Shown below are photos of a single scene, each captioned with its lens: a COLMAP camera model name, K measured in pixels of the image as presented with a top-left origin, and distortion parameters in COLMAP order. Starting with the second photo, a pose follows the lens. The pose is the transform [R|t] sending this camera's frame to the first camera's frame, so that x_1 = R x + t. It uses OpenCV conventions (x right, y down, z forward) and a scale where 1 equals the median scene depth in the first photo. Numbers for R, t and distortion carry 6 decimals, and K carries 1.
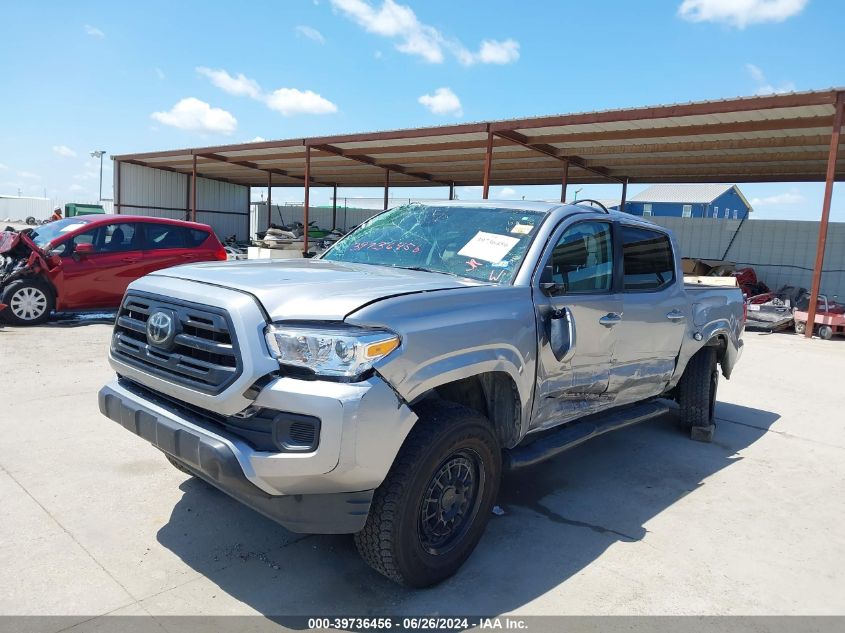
lens RADIAL K [[678.5, 0, 422.5], [0, 678.5, 316.5], [0, 0, 1]] dist [-0.003102, -0.007503]
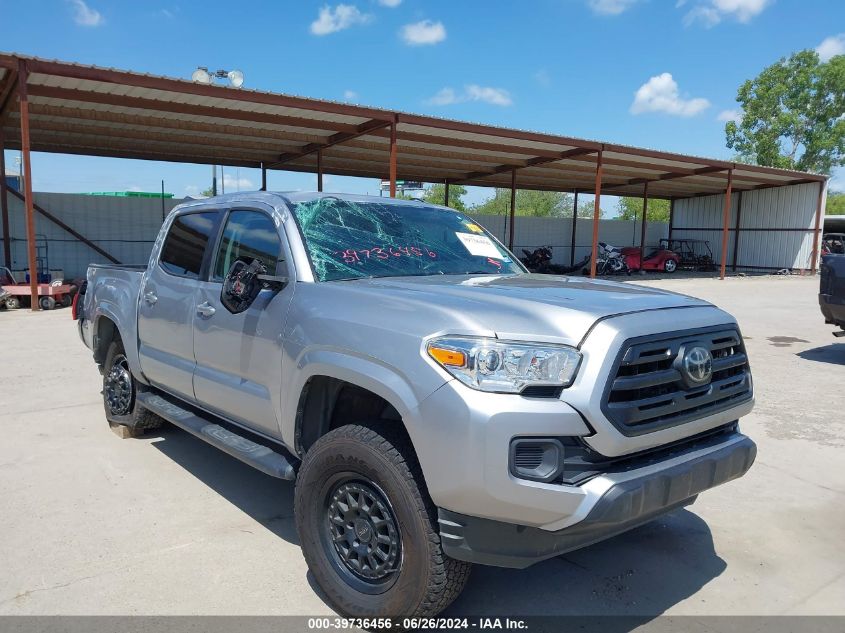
lens RADIAL K [[678.5, 0, 422.5], [0, 678.5, 316.5], [0, 0, 1]] dist [-0.003102, -0.007503]
pose [[0.162290, -0.171129, 0.971791, -0.578641], [0.111060, 0.981757, 0.154336, -0.098253], [-0.980473, 0.082880, 0.178335, 0.542757]]
